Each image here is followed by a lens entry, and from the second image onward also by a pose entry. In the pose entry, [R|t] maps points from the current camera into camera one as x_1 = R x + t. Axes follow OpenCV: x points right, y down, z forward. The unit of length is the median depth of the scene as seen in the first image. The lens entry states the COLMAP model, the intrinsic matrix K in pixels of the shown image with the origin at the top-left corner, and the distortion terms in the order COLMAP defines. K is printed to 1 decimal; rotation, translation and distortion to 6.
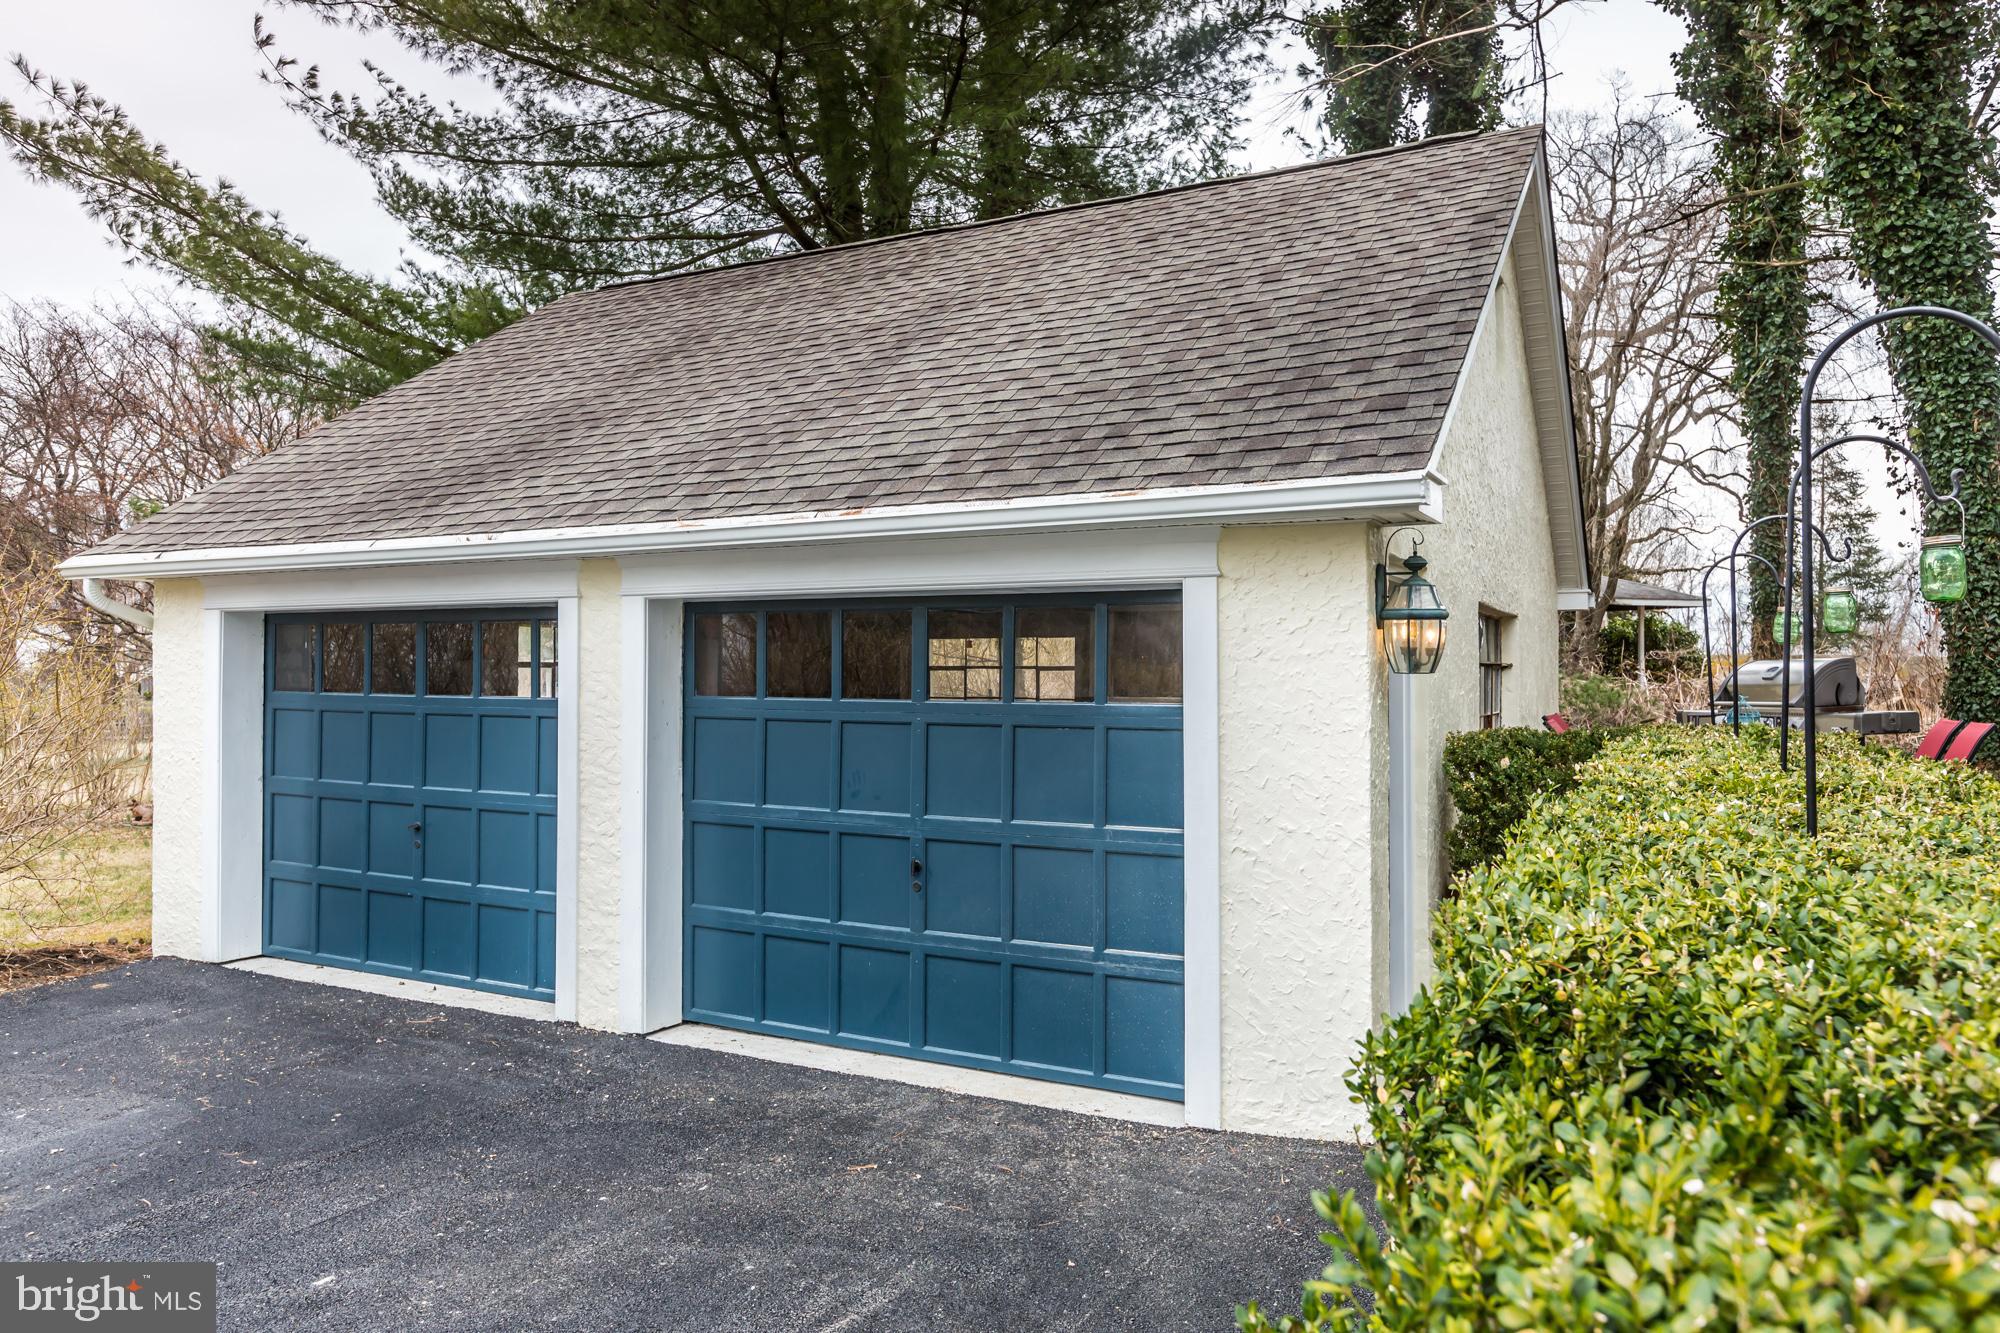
lens RADIAL K [[1392.5, 0, 999.5], [0, 1392.5, 667.3], [0, 0, 1]] dist [-0.028332, -0.005152]
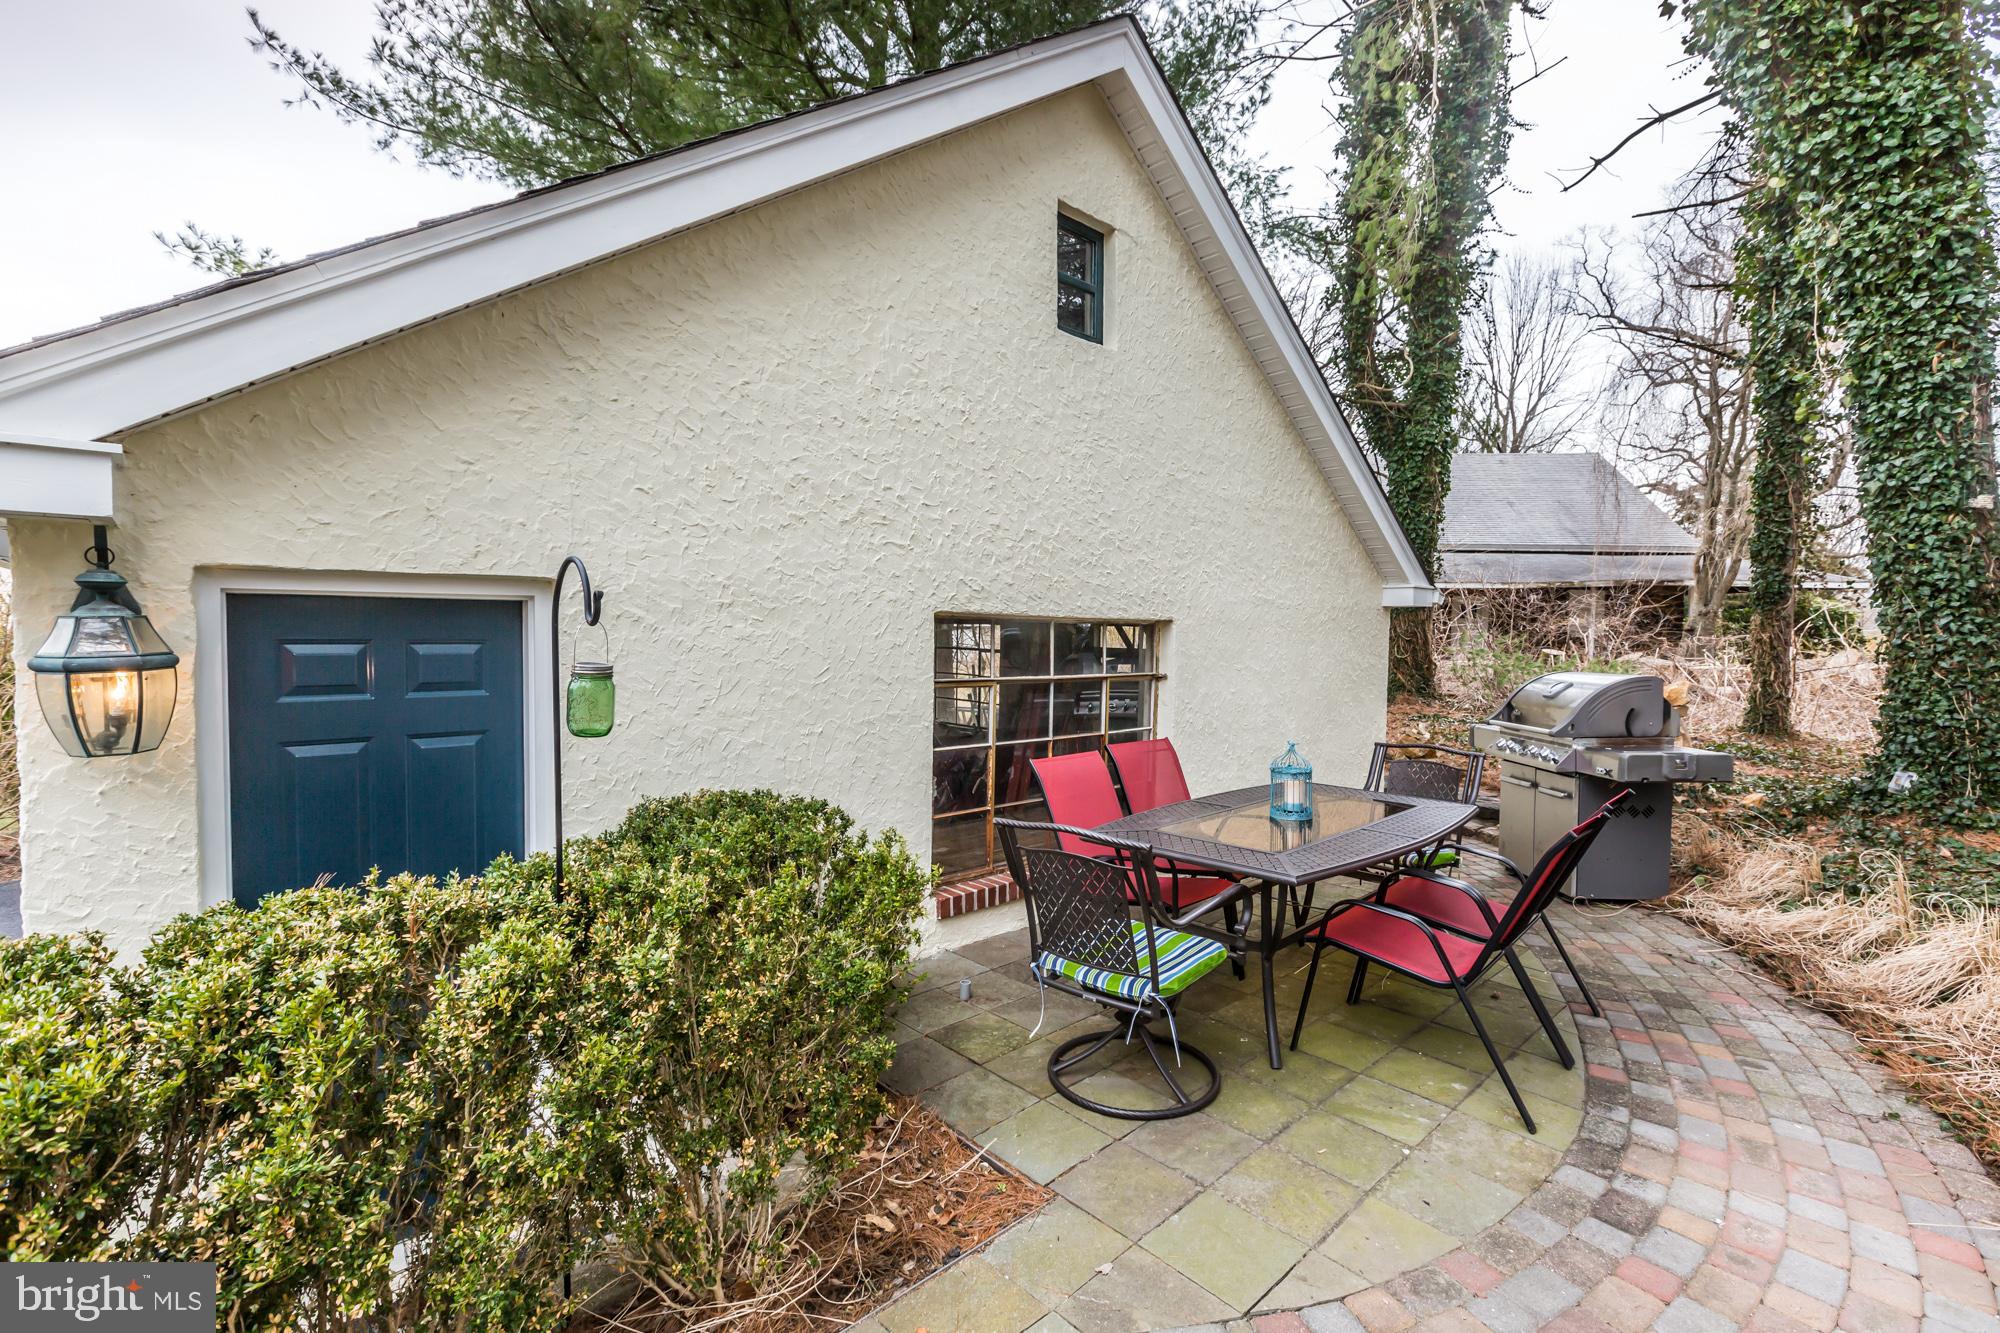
lens RADIAL K [[909.9, 0, 997.5], [0, 909.9, 667.8], [0, 0, 1]] dist [-0.004636, -0.001674]
pose [[0.942079, 0.028031, -0.334219, 0.400858], [-0.011139, 0.998567, 0.052350, -0.031442], [0.335207, -0.045595, 0.941041, 0.358898]]
